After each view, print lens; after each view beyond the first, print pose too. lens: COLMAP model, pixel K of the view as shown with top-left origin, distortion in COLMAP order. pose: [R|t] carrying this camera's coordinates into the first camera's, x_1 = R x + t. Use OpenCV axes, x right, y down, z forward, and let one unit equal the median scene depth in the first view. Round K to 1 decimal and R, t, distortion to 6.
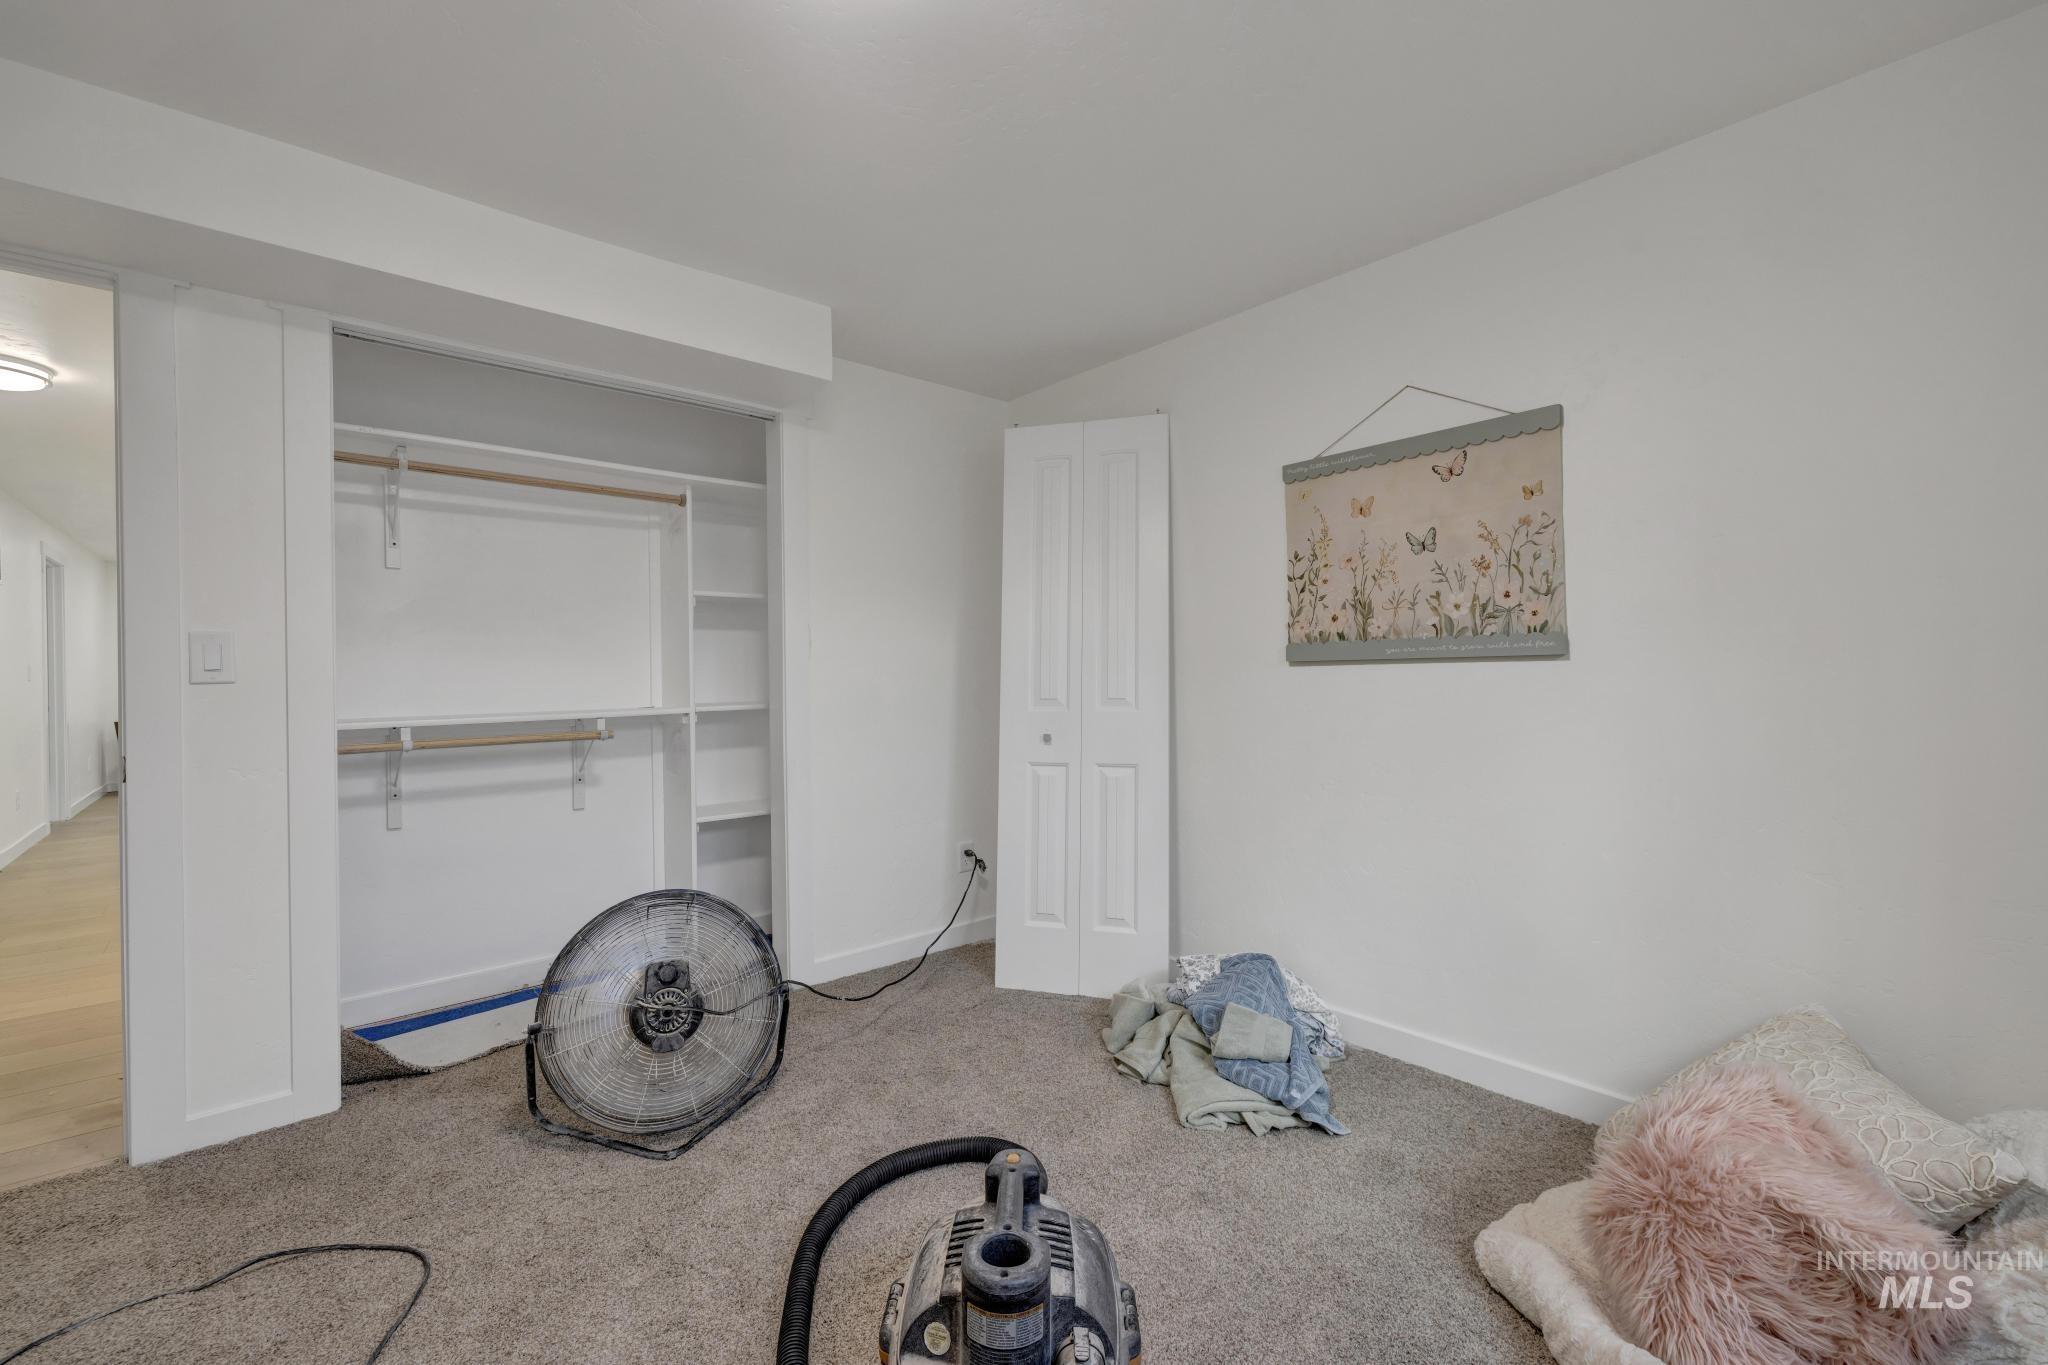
lens RADIAL K [[860.6, 0, 1021.9], [0, 860.6, 678.1], [0, 0, 1]] dist [0.042584, -0.000657]
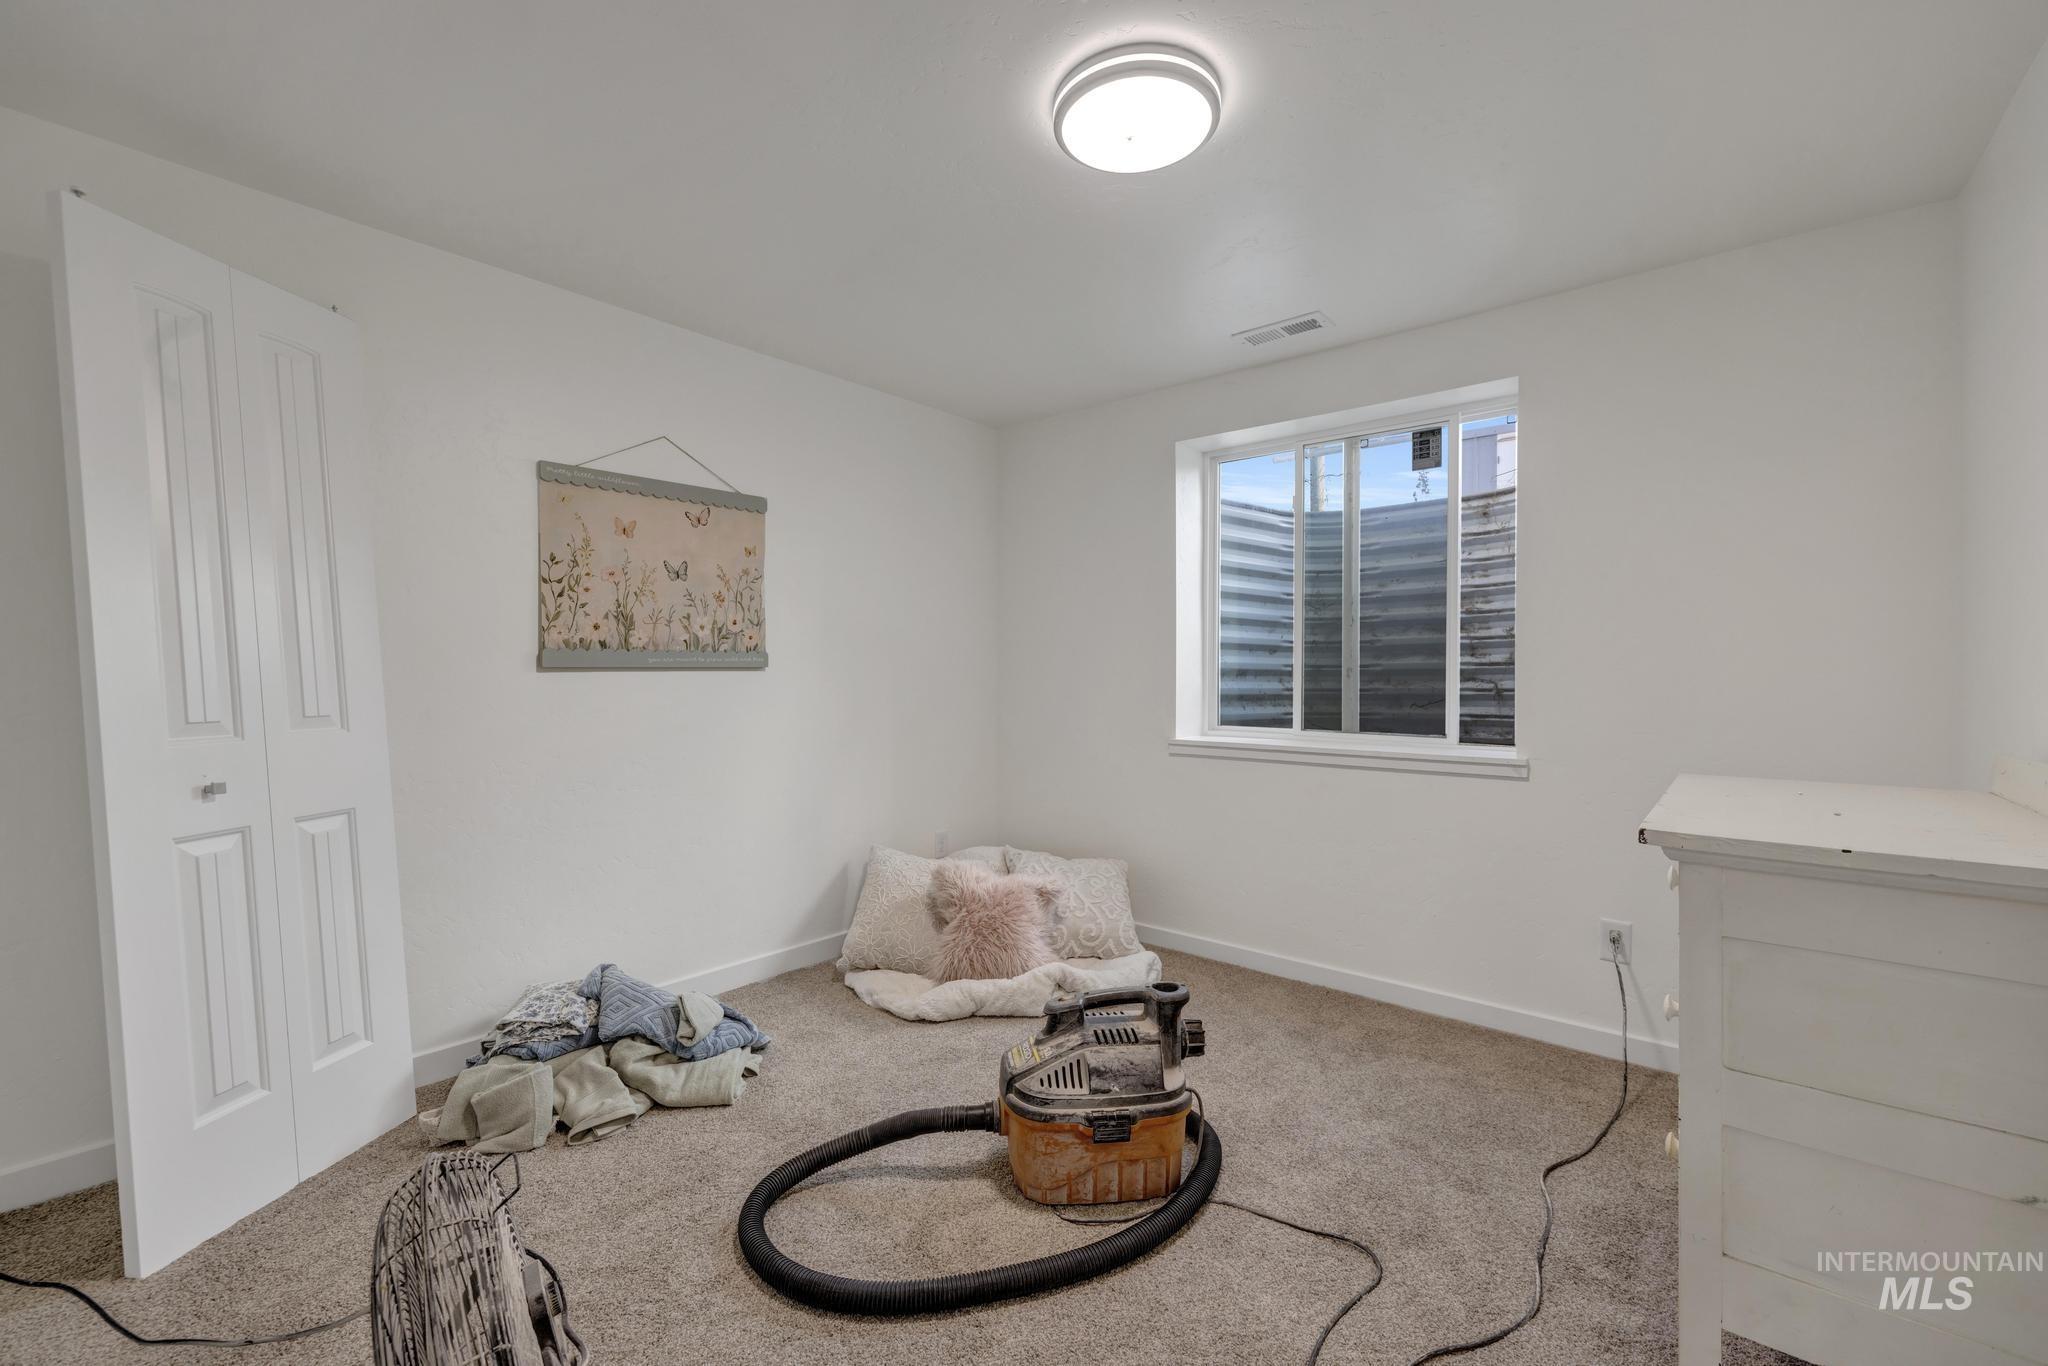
lens RADIAL K [[860.6, 0, 1022.6], [0, 860.6, 679.5], [0, 0, 1]] dist [0.042584, -0.000657]
pose [[-0.113485, 0.005693, 0.993523, -0.757442], [0.009405, 0.999945, -0.004655, 0.004111], [-0.993495, 0.008816, -0.113533, 0.630890]]
